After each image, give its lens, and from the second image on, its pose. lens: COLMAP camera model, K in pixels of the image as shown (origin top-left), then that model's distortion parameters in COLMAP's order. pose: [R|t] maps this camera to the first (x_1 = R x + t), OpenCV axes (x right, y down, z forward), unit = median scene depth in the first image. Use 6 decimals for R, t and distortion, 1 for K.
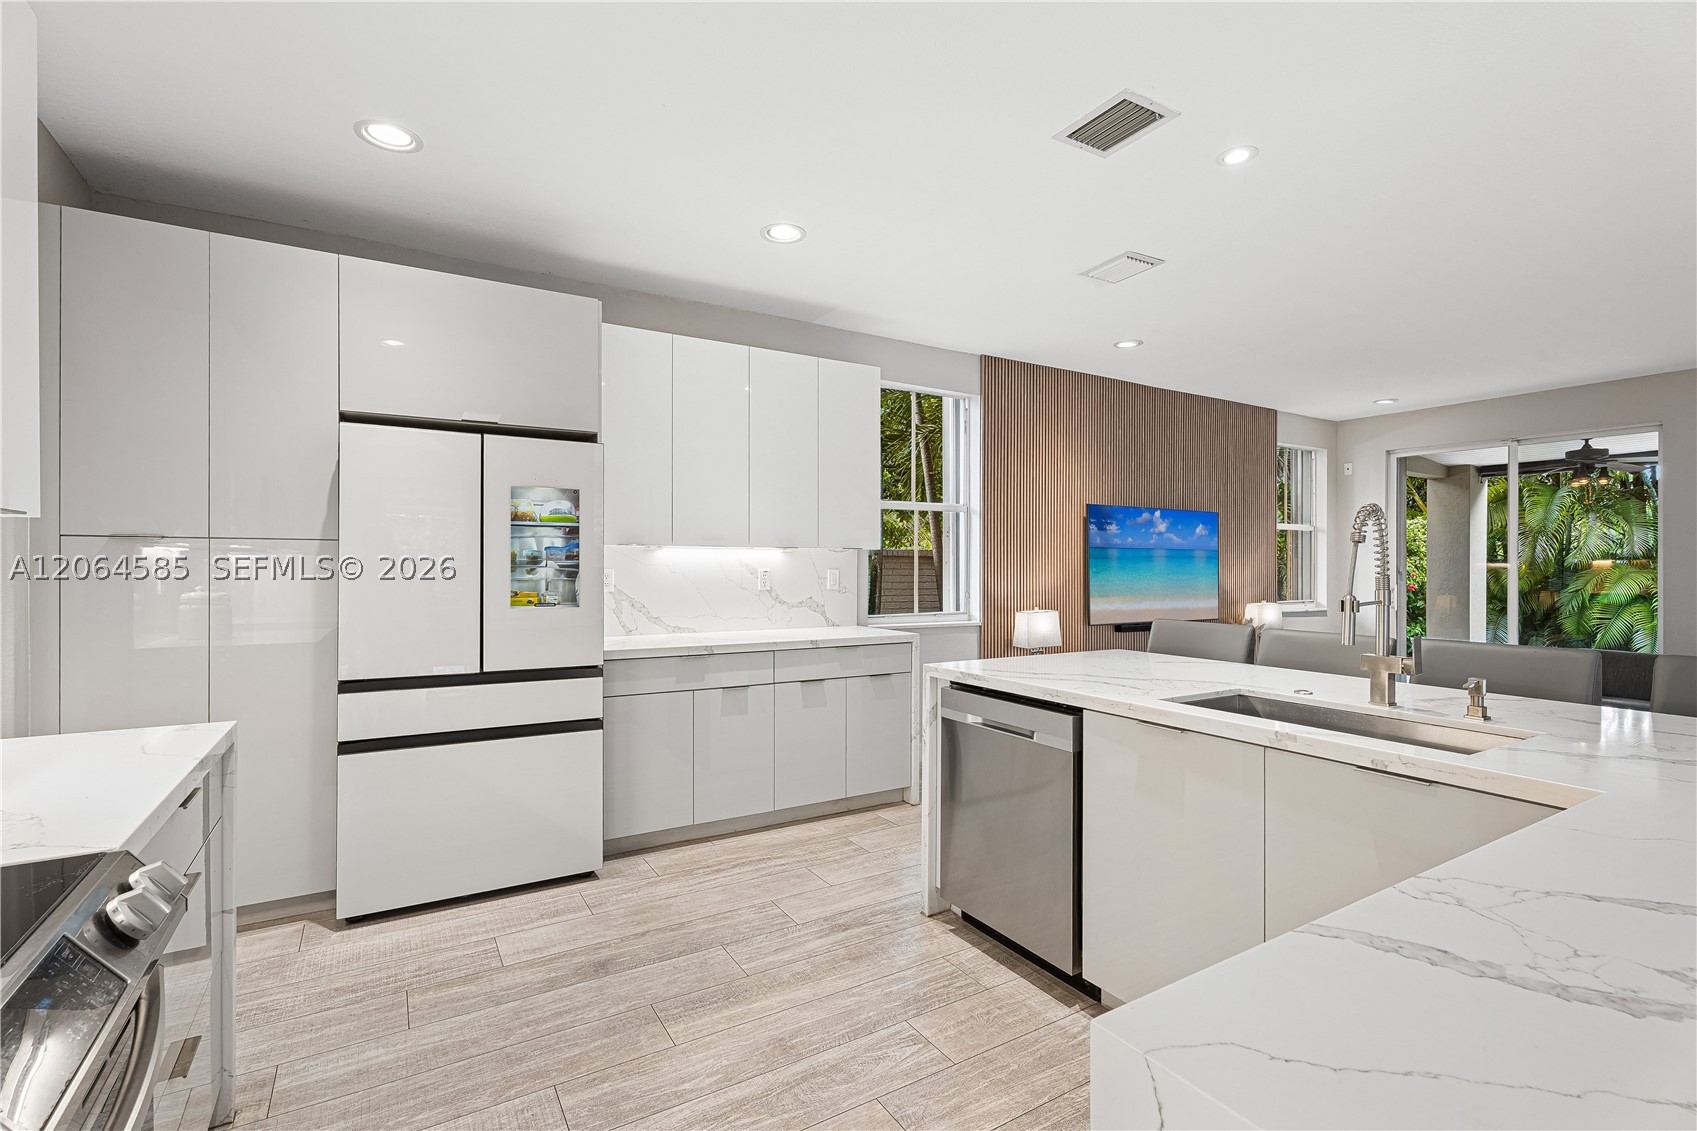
lens RADIAL K [[753.0, 0, 819.7], [0, 753.0, 567.9], [0, 0, 1]] dist [0.001675, -0.001489]
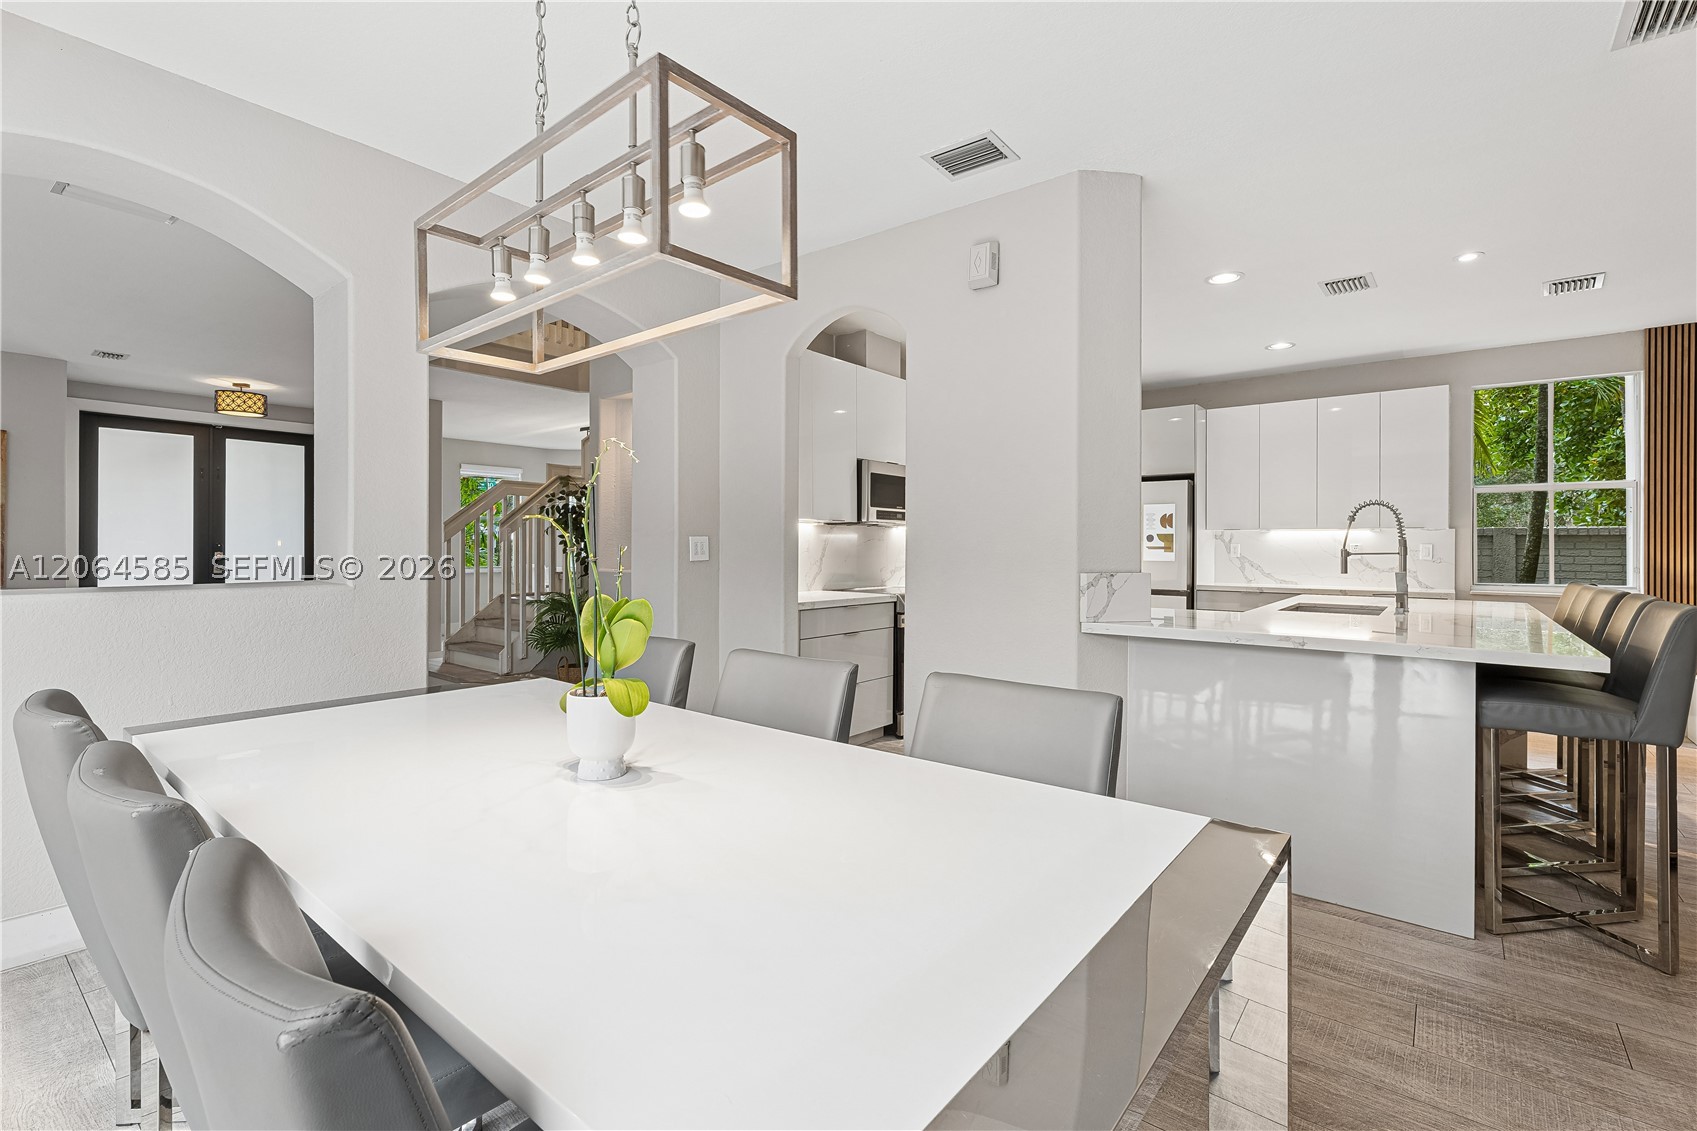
lens RADIAL K [[753.0, 0, 845.9], [0, 753.0, 550.0], [0, 0, 1]] dist [0.001675, -0.001489]
pose [[0.366340, 0.000340, -0.930481, 0.903803], [-0.006003, 0.999980, -0.001999, 0.022590], [0.930462, 0.006318, 0.366335, -0.421049]]
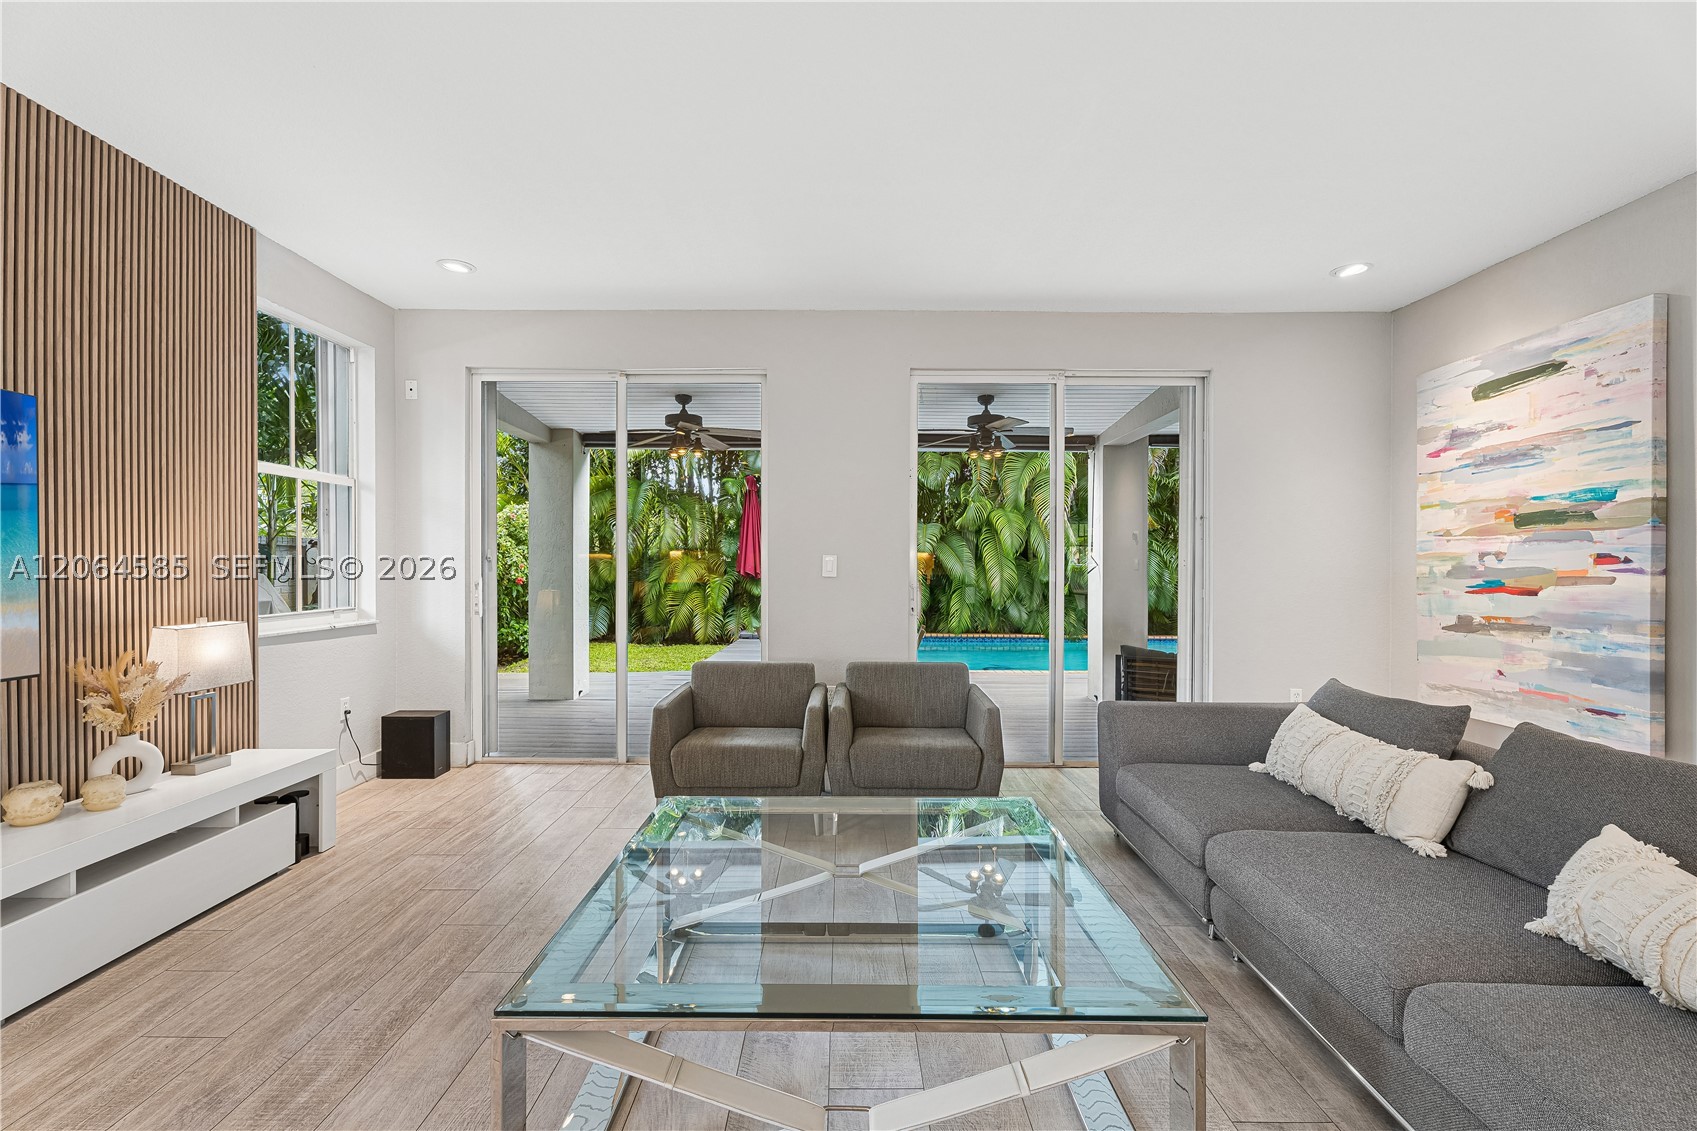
lens RADIAL K [[753.0, 0, 859.3], [0, 753.0, 567.8], [0, 0, 1]] dist [0.001675, -0.001489]
pose [[0.477440, -0.007425, 0.878633, 0.574275], [0.003326, 0.999972, 0.006643, 0.018982], [-0.878658, -0.000250, 0.477452, 0.661106]]
